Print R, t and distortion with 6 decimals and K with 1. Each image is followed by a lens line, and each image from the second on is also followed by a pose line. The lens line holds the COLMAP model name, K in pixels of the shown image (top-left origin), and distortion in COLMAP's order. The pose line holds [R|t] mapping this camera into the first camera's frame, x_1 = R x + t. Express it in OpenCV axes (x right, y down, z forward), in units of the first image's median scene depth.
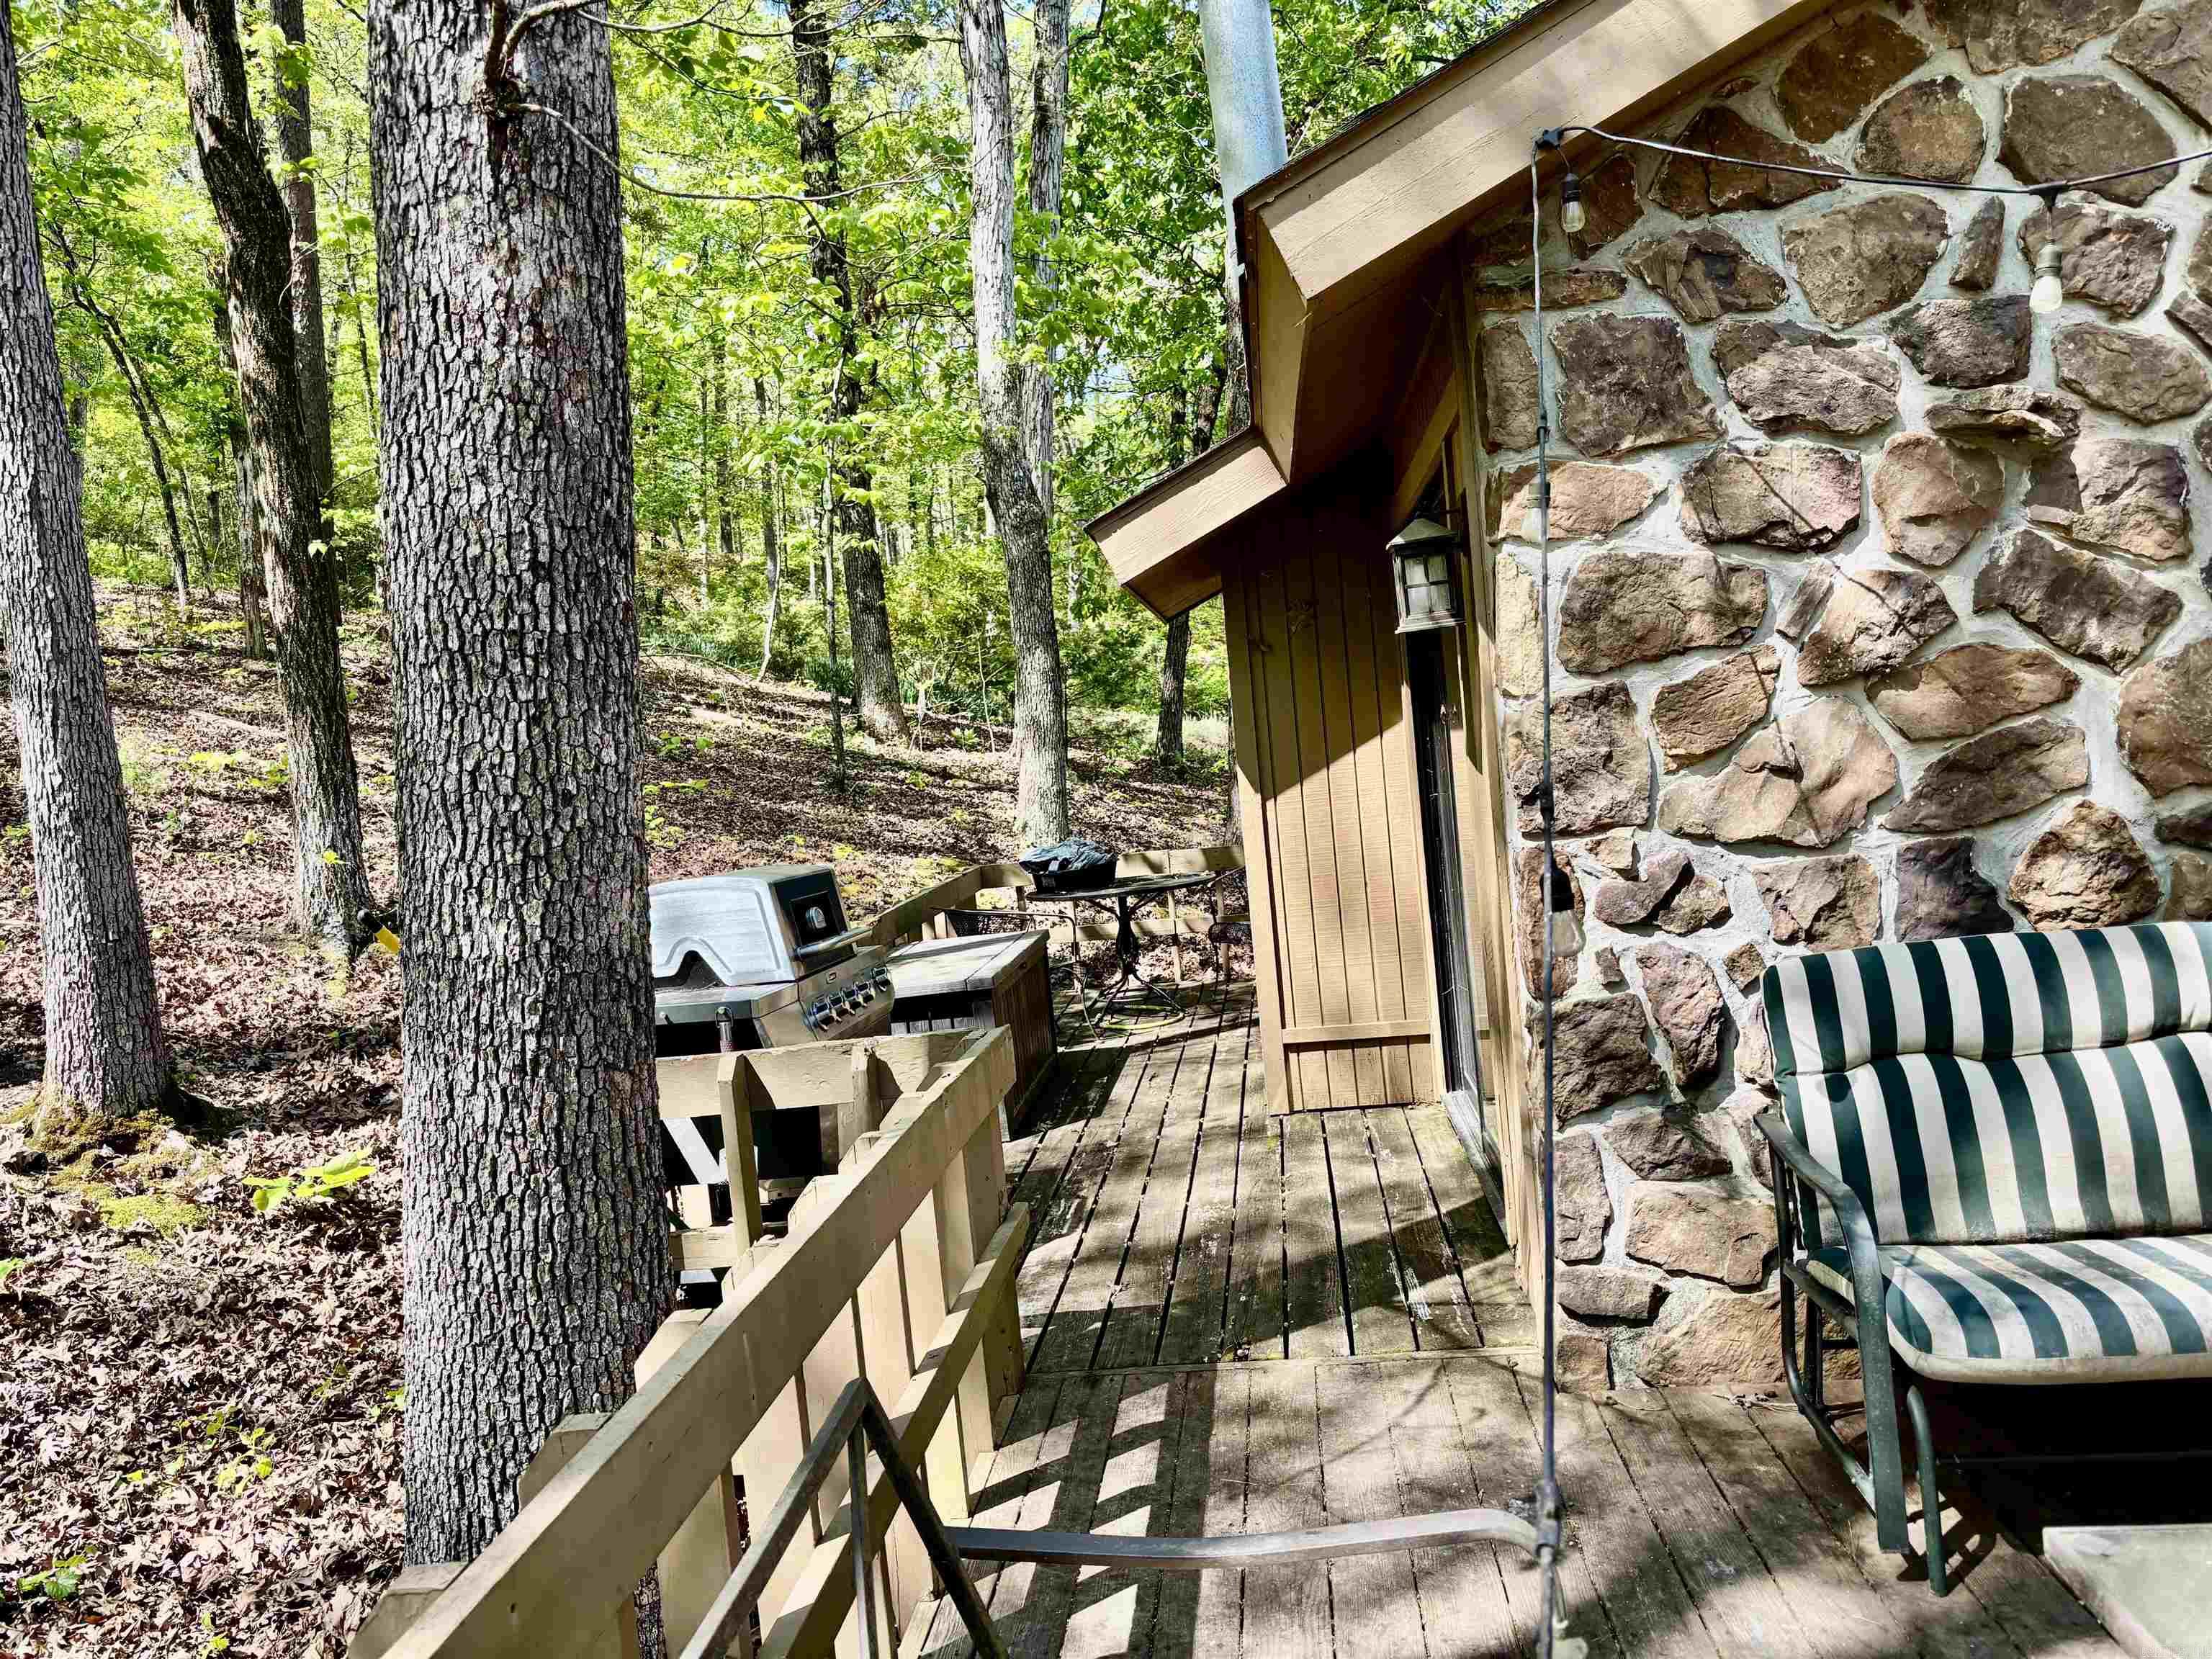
lens RADIAL K [[2202.3, 0, 1831.4], [0, 2202.3, 866.0], [0, 0, 1]] dist [0.096283, -0.080748]
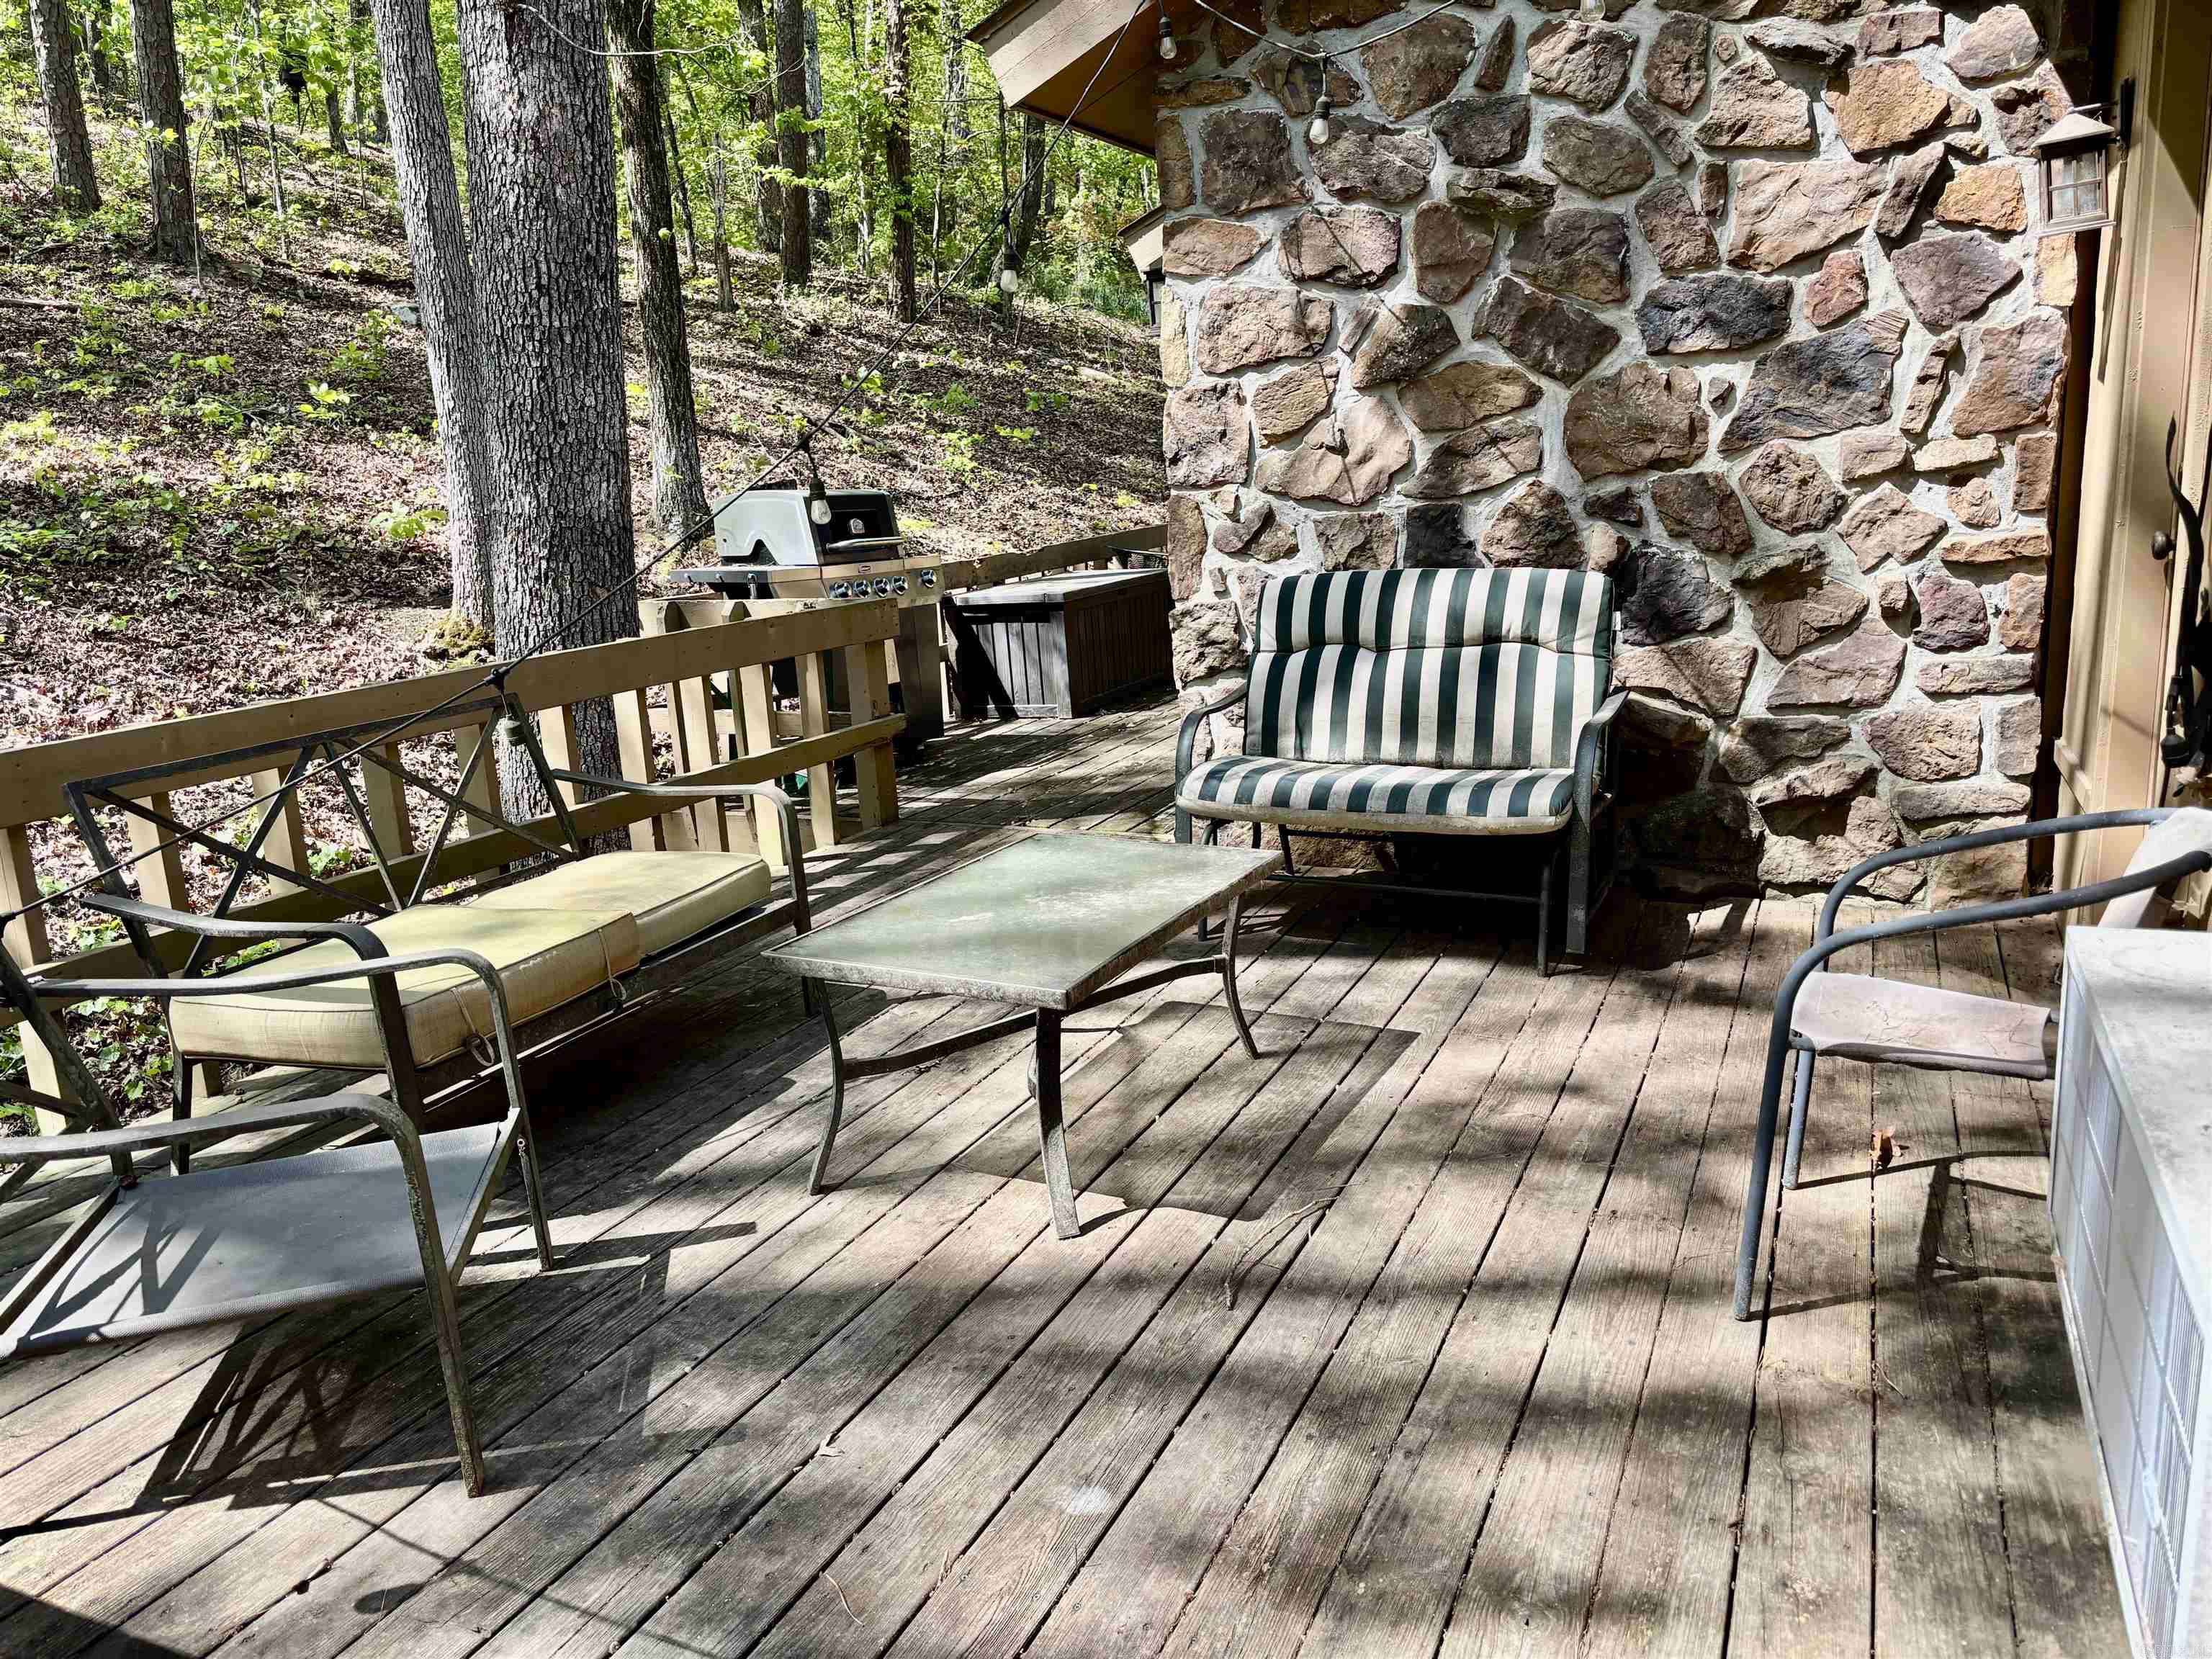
lens RADIAL K [[1687.1, 0, 1131.0], [0, 1687.1, 867.2], [0, 0, 1]] dist [0.056275, -0.051797]
pose [[0.955152, 0.118749, -0.271263, 0.188738], [-0.062590, 0.976334, 0.207015, 0.002798], [0.289426, -0.180753, 0.939979, -0.130253]]
